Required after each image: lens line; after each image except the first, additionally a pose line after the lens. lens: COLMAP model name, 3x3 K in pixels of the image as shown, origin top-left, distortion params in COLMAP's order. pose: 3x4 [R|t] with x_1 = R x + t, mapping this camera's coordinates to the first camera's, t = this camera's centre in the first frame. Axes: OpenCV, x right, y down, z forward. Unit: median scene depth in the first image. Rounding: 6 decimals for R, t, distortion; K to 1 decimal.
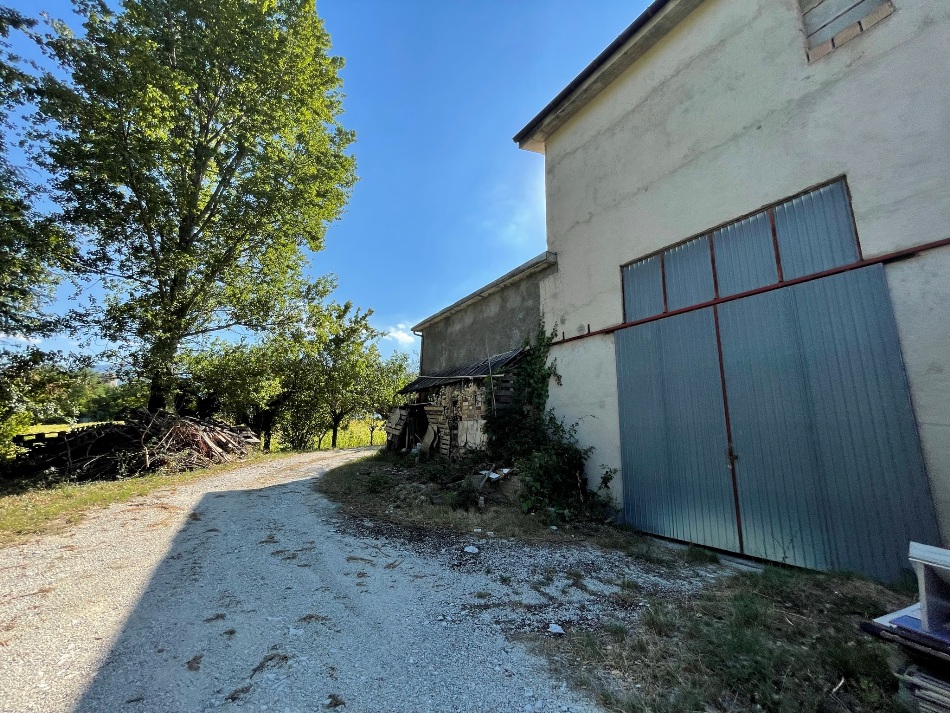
lens RADIAL K [[384.2, 0, 476.7], [0, 384.2, 346.5], [0, 0, 1]] dist [-0.001999, 0.000176]
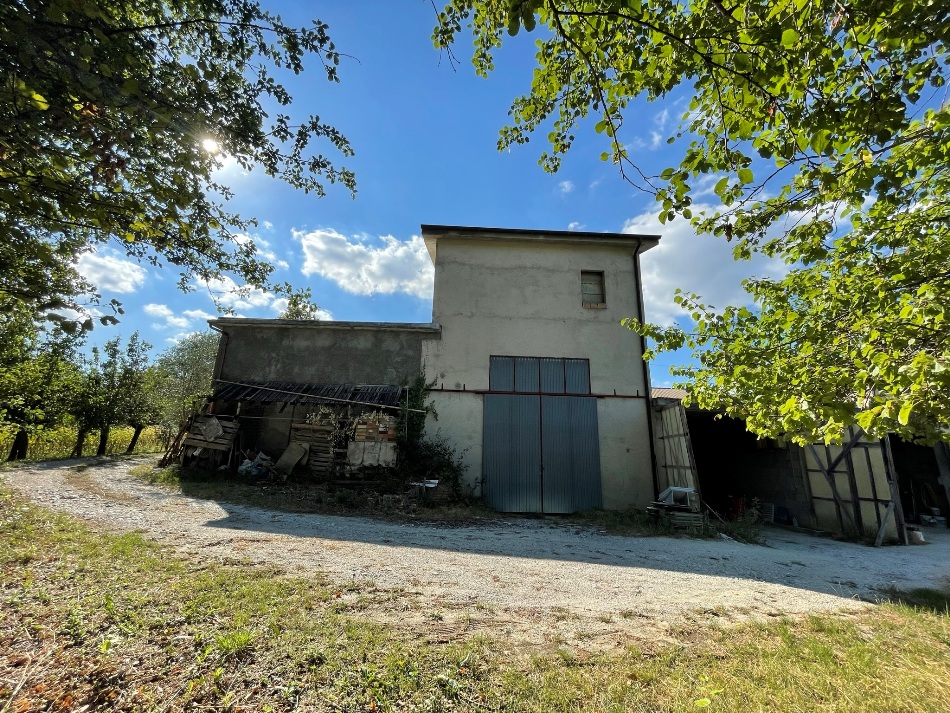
lens RADIAL K [[384.2, 0, 476.7], [0, 384.2, 346.5], [0, 0, 1]] dist [-0.001999, 0.000176]
pose [[0.524545, 0.243088, 0.815941, -0.972512], [-0.213957, 0.965254, -0.150025, 0.017101], [-0.824060, -0.095882, 0.558330, 0.101331]]
